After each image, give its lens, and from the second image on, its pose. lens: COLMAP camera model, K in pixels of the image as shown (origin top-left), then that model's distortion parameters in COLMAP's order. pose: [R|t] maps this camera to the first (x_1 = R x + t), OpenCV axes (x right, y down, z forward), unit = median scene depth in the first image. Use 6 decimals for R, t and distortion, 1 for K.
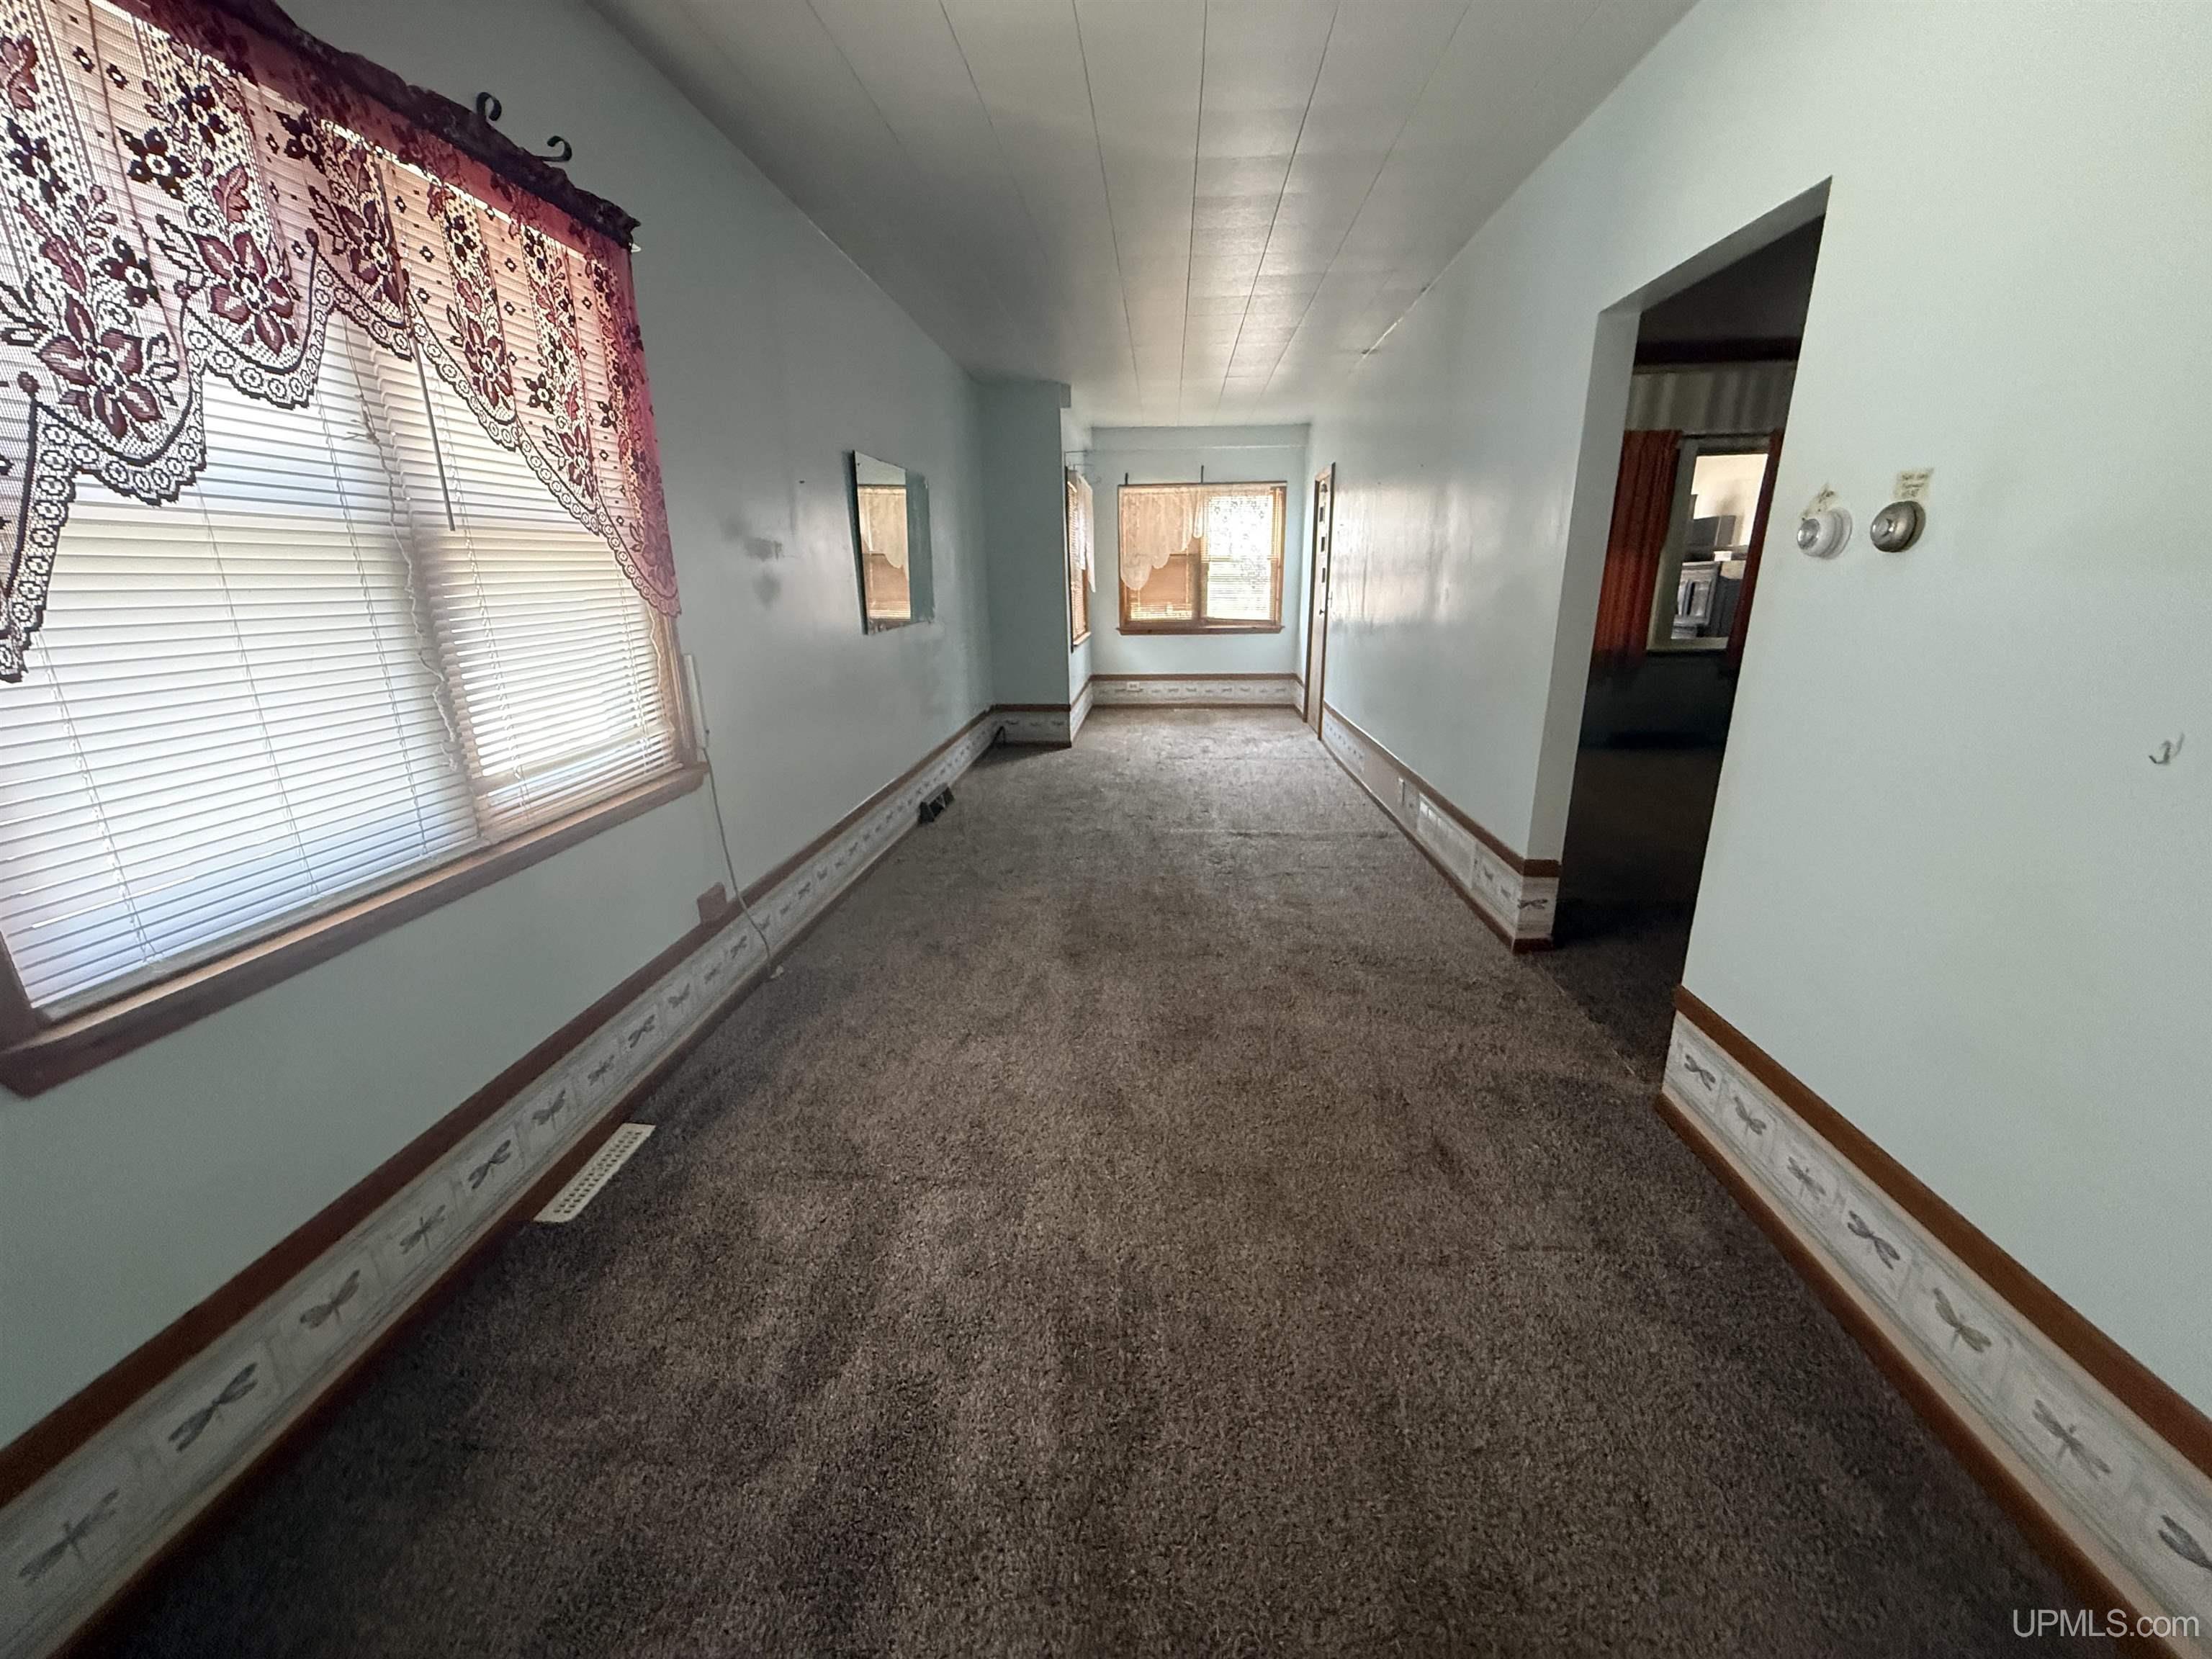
lens RADIAL K [[882.9, 0, 1095.2], [0, 882.9, 830.6], [0, 0, 1]] dist [0.002736, 0.000020]
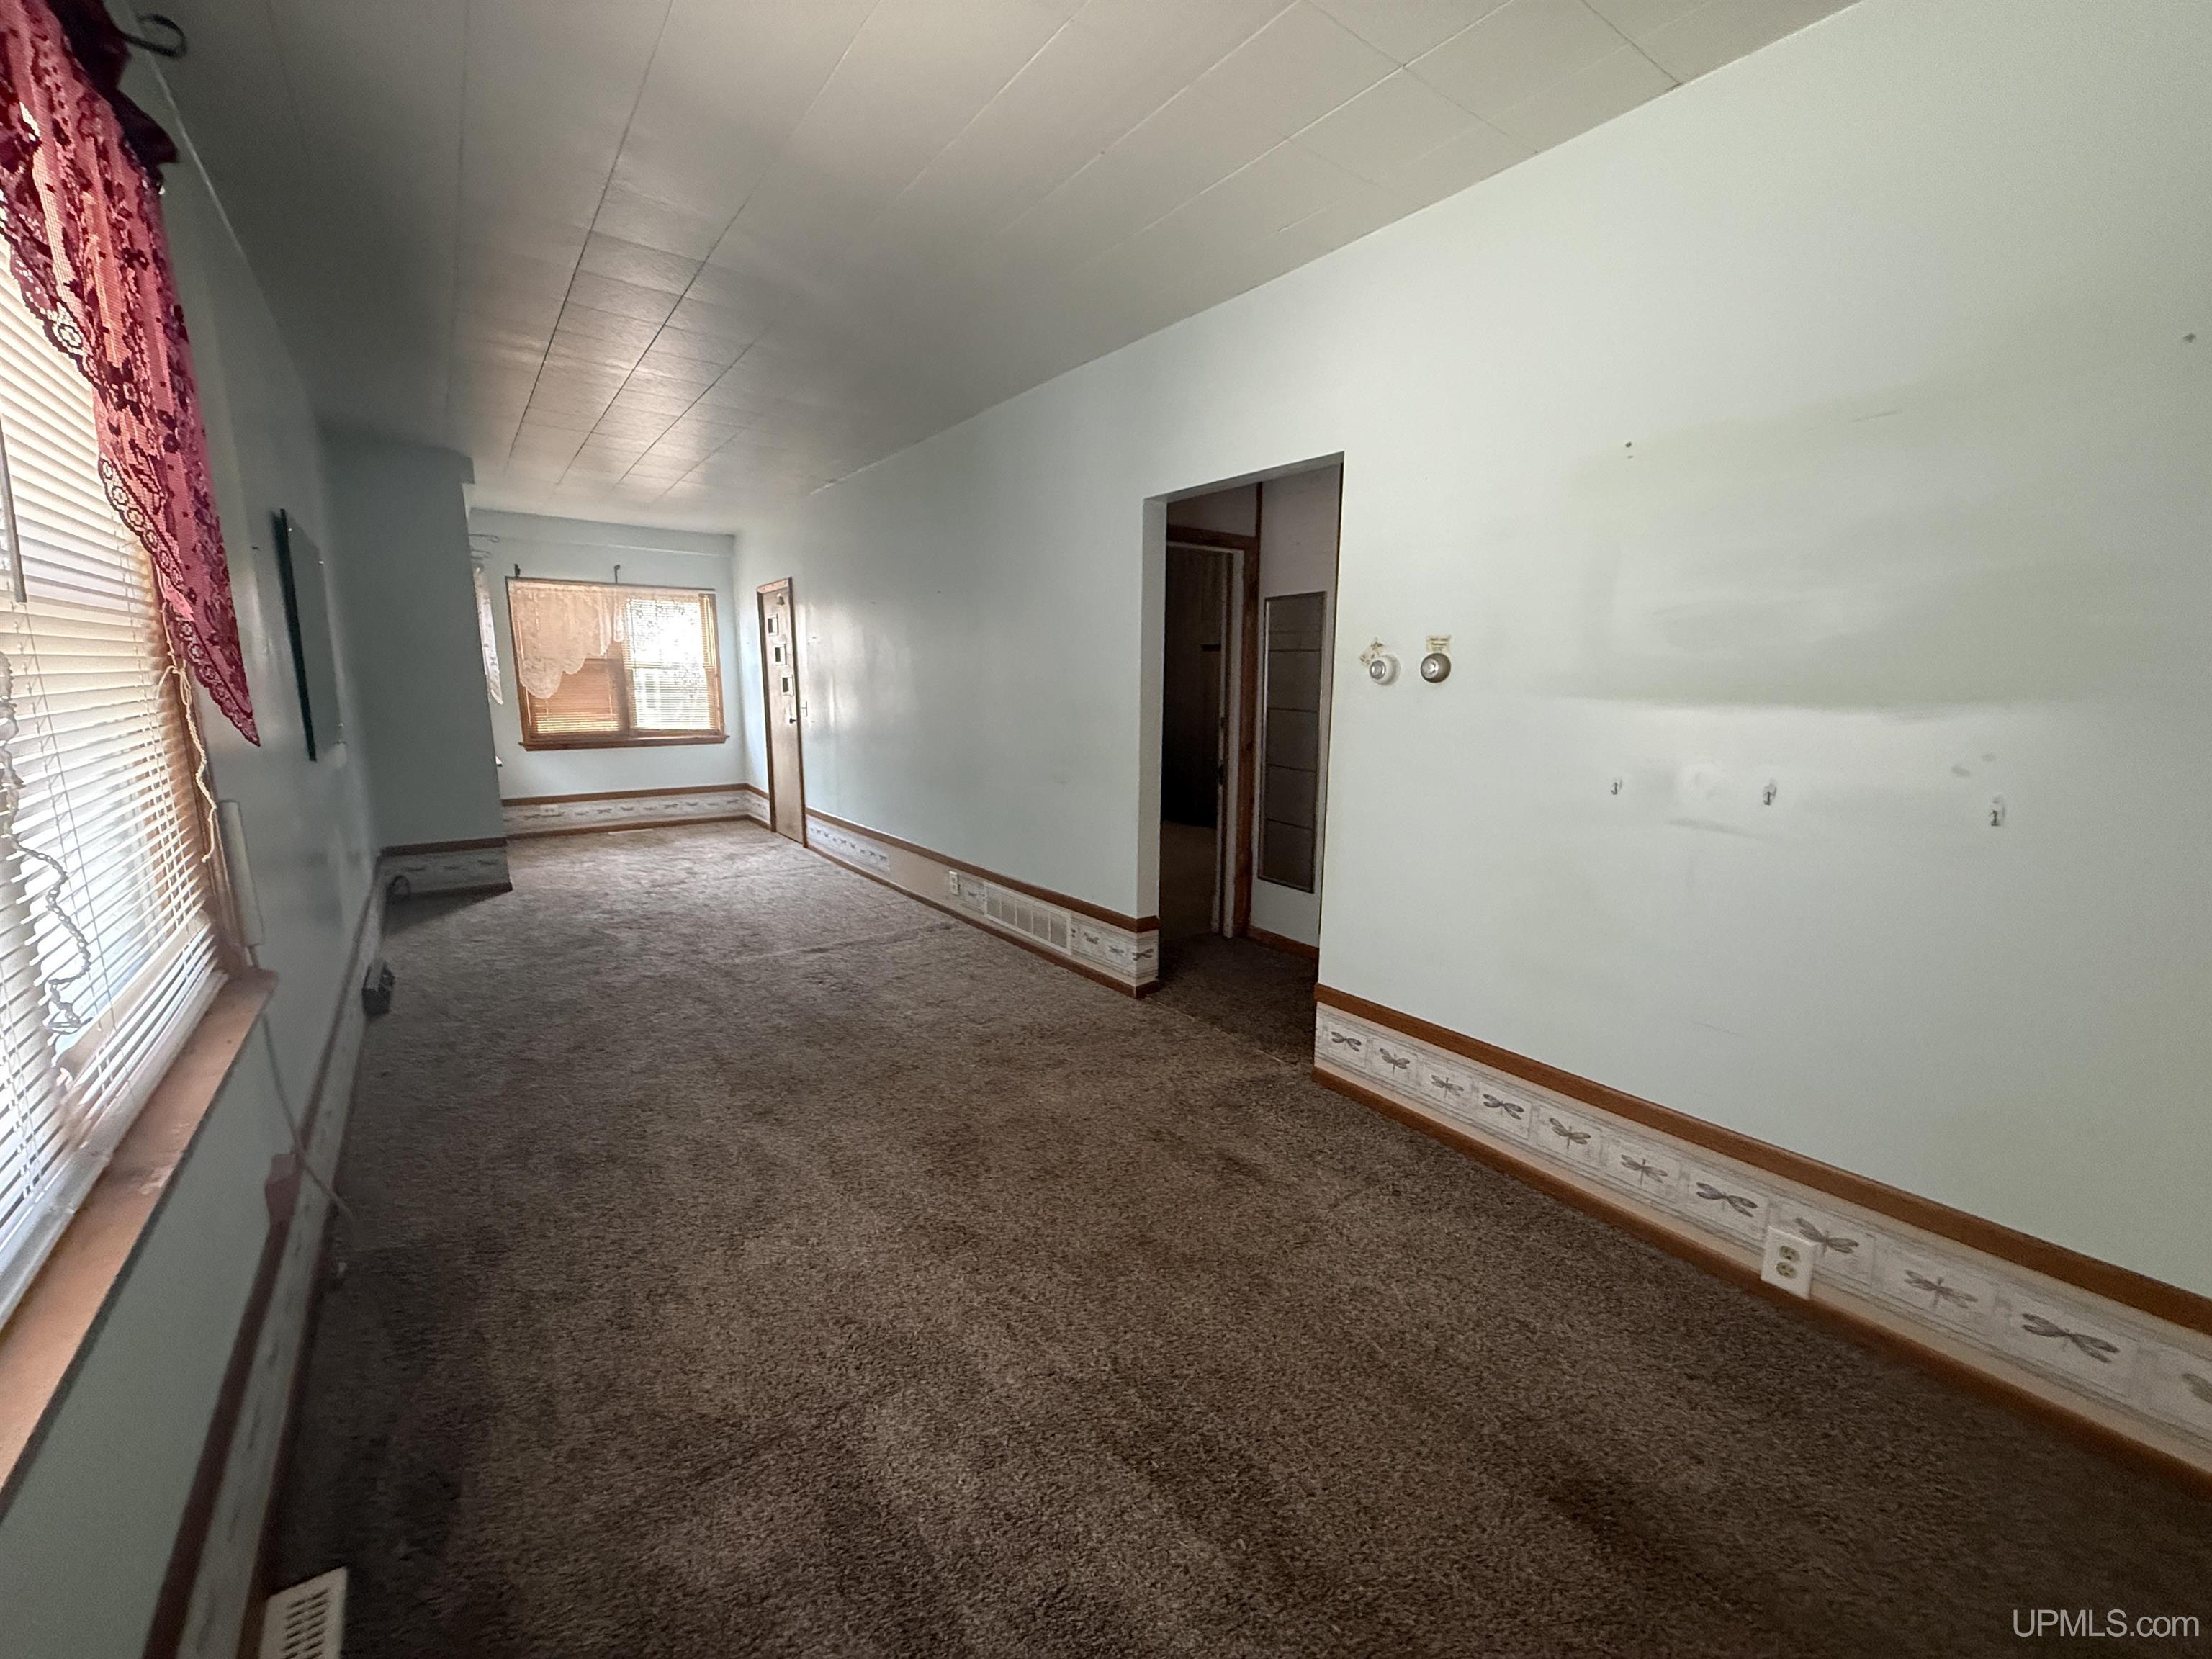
lens RADIAL K [[882.9, 0, 1106.2], [0, 882.9, 827.8], [0, 0, 1]] dist [0.002736, 0.000020]
pose [[0.752074, -0.092679, 0.652530, -0.317478], [0.169994, 0.983842, -0.056192, -0.029090], [-0.636778, 0.153187, 0.755677, 0.091384]]
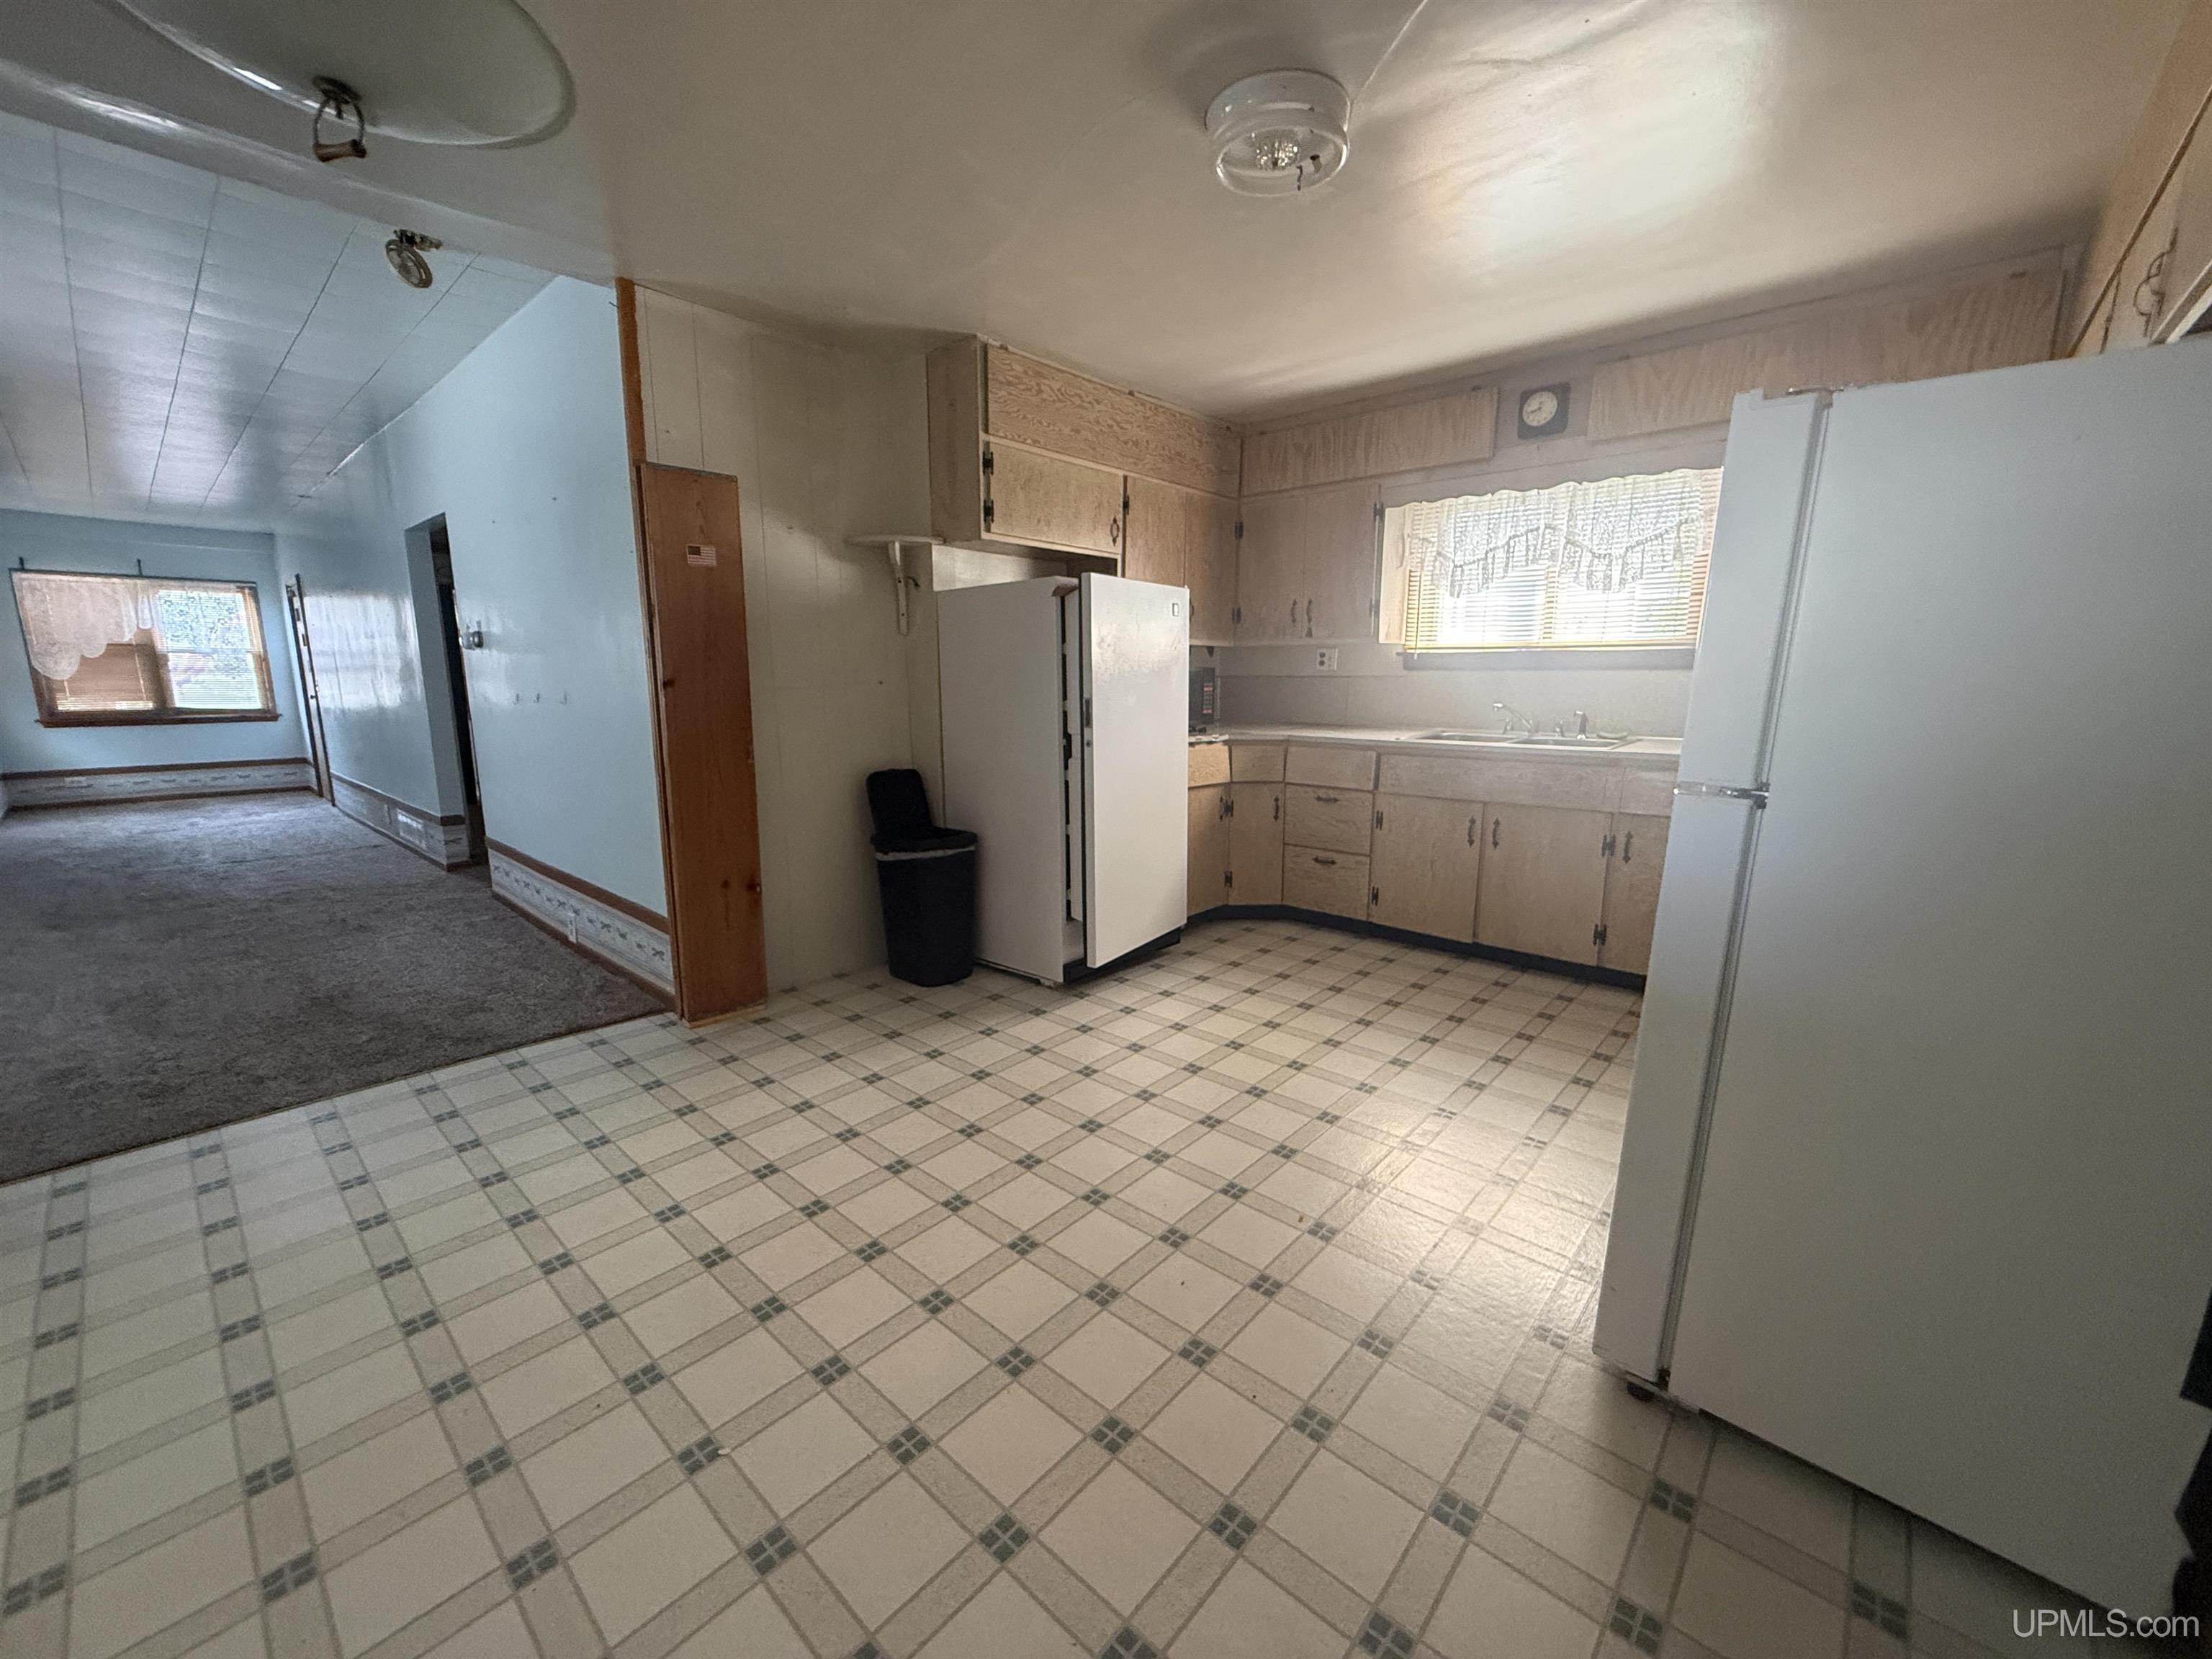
lens RADIAL K [[882.9, 0, 1092.7], [0, 882.9, 826.6], [0, 0, 1]] dist [0.002736, 0.000020]
pose [[0.614052, -0.123266, 0.779580, -0.093430], [0.214029, 0.976725, -0.014146, 0.352544], [-0.759692, 0.175540, 0.626142, -1.085585]]
